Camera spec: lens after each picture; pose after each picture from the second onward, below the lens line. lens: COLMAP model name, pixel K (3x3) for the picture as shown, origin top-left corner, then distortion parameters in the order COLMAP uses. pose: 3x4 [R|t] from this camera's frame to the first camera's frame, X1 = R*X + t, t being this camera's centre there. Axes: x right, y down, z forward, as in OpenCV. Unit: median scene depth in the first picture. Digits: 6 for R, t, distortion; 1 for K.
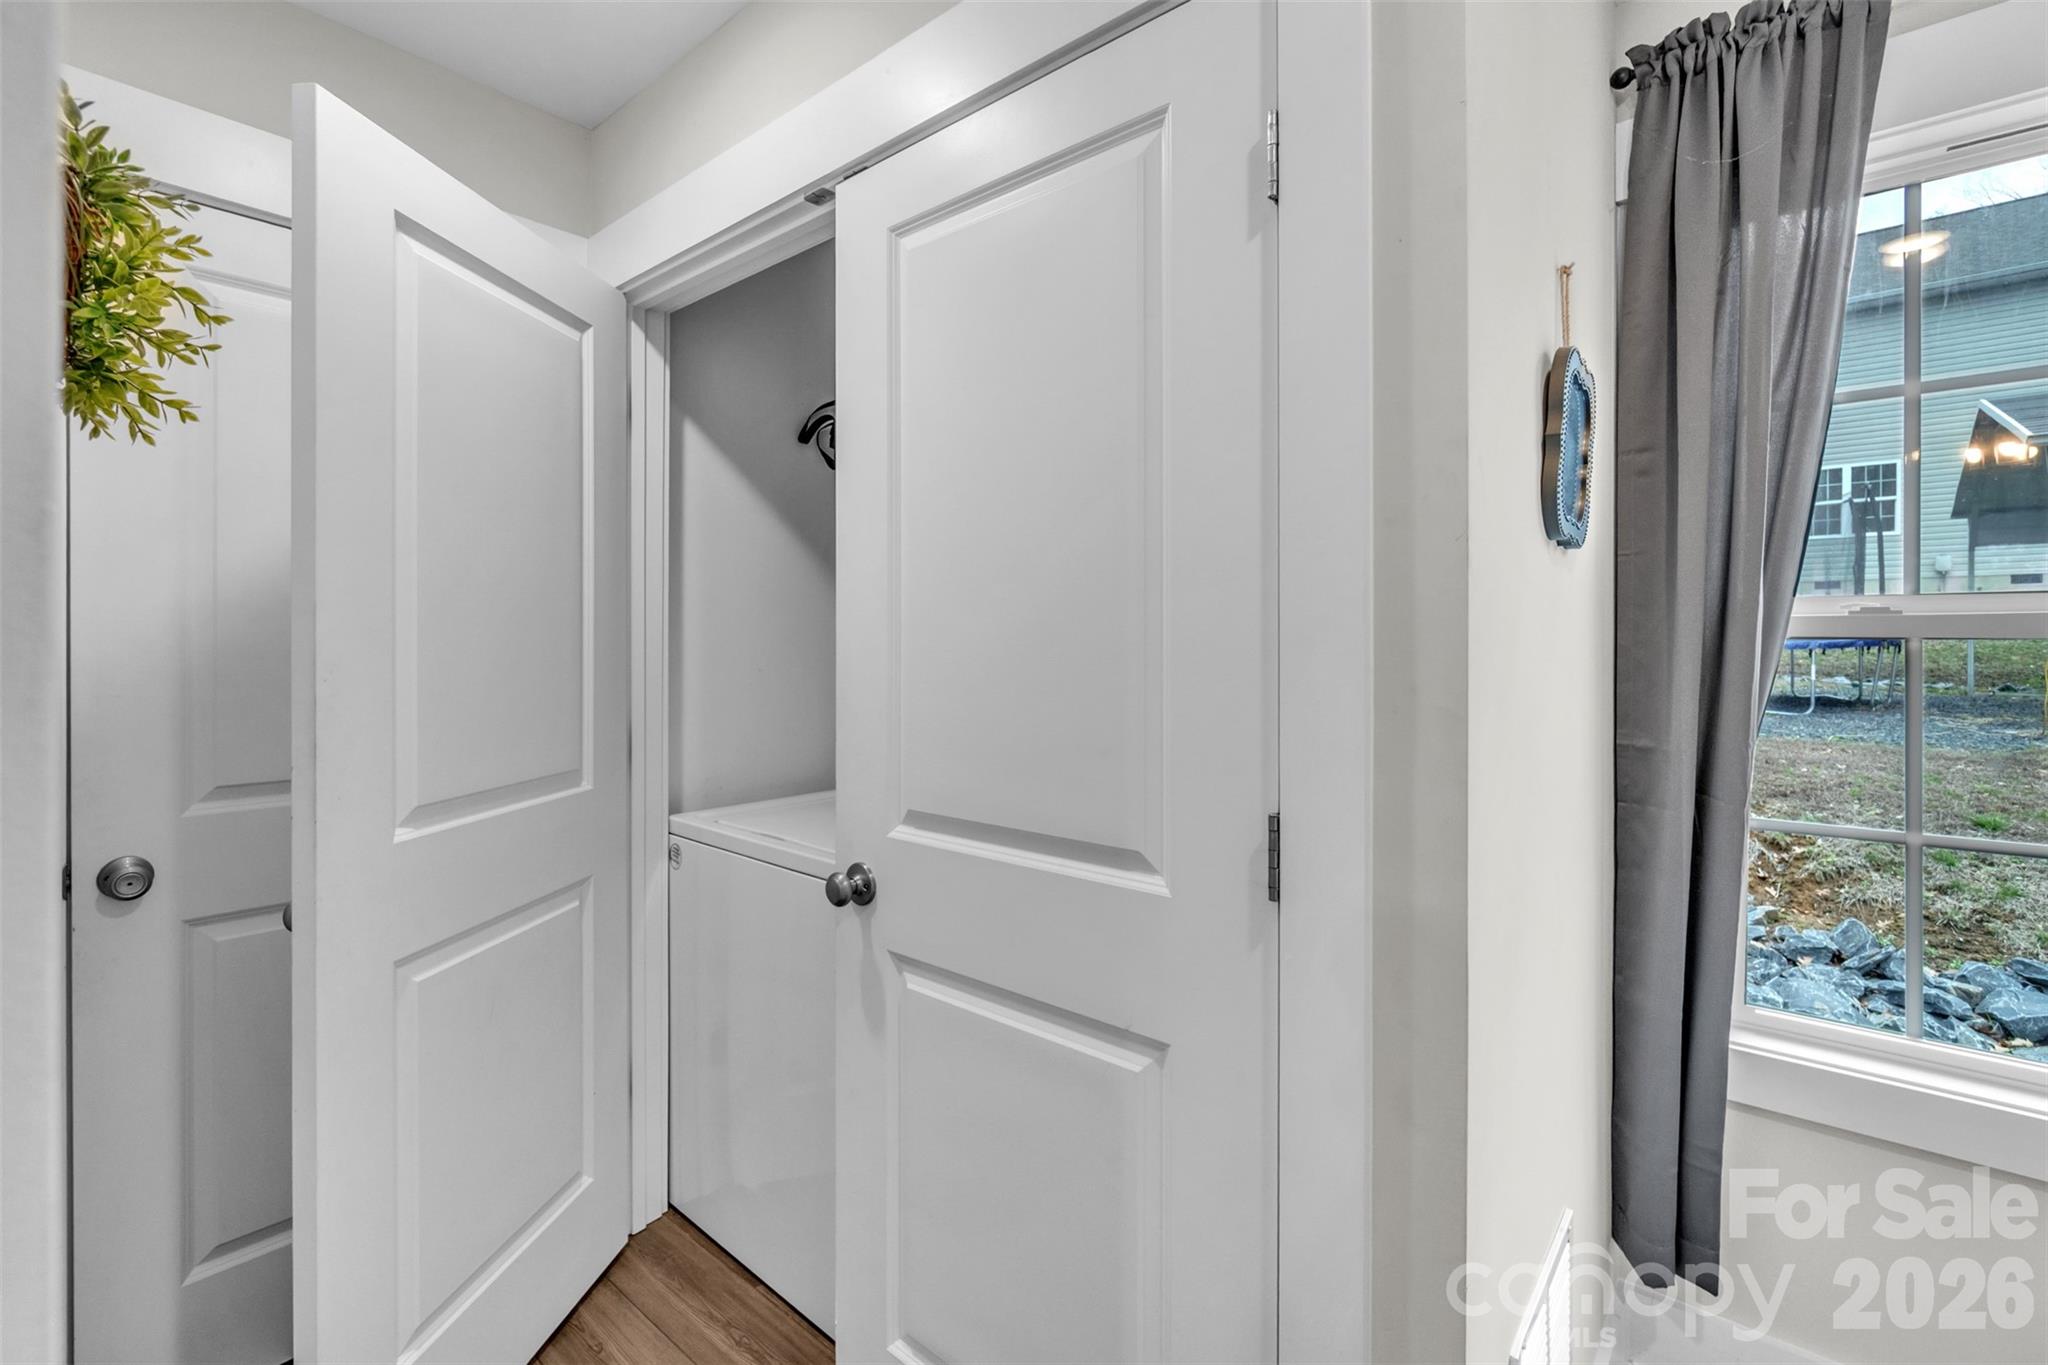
lens RADIAL K [[919.0, 0, 1022.0], [0, 919.0, 643.2], [0, 0, 1]] dist [-0.004222, -0.000554]
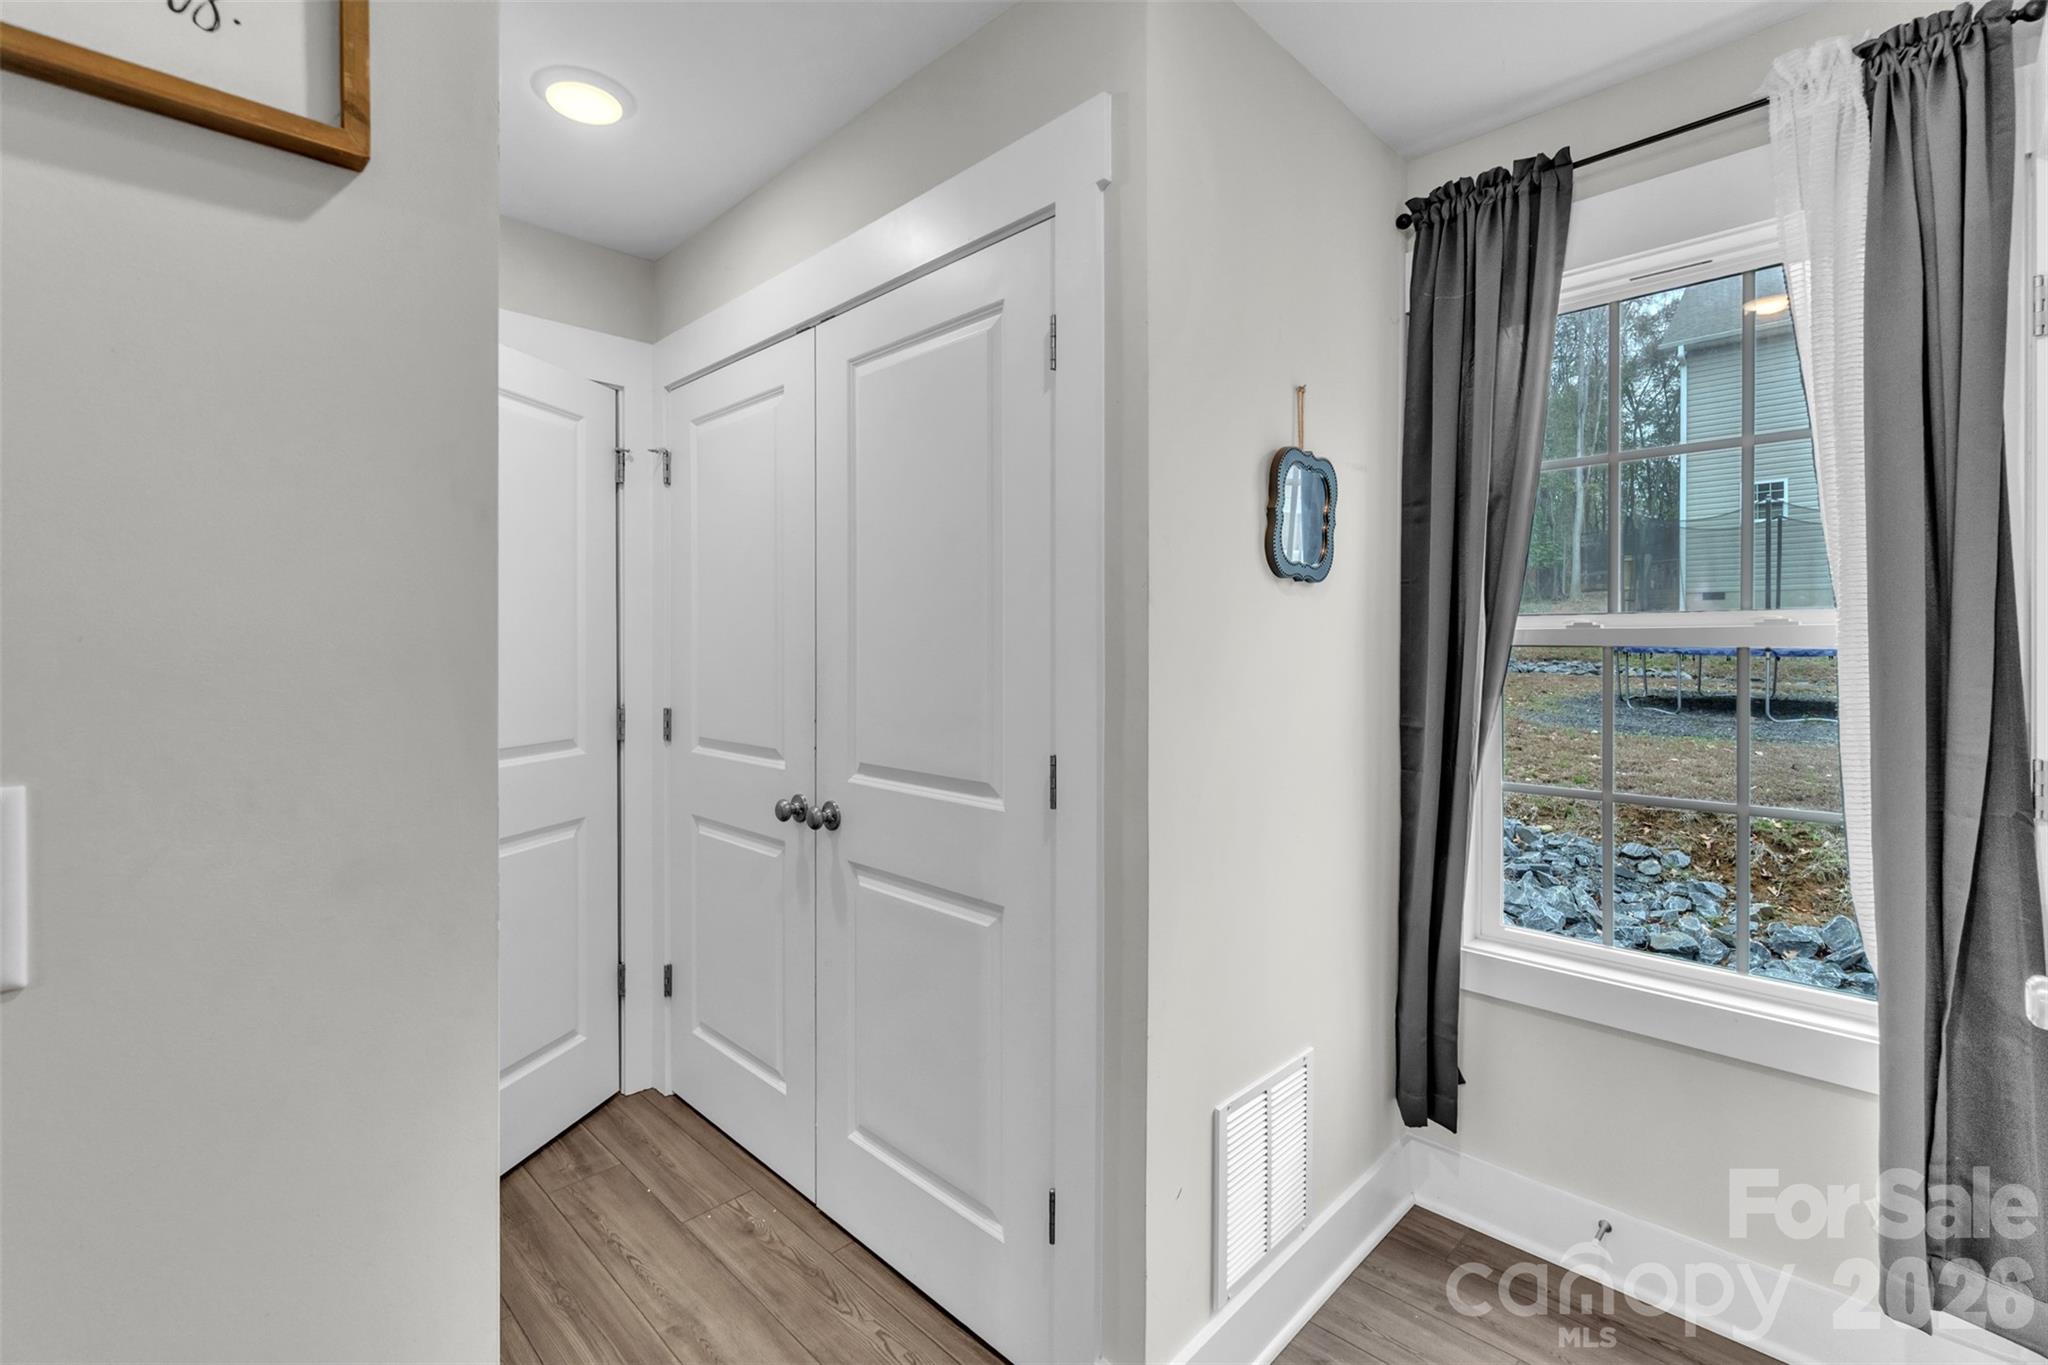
lens RADIAL K [[919.2, 0, 1021.4], [0, 919.2, 653.7], [0, 0, 1]] dist [-0.001554, -0.000281]
pose [[0.996971, 0.002781, -0.077727, 0.219266], [-0.002313, 0.999979, 0.006112, -0.000117], [0.077742, -0.005914, 0.996956, -0.385088]]
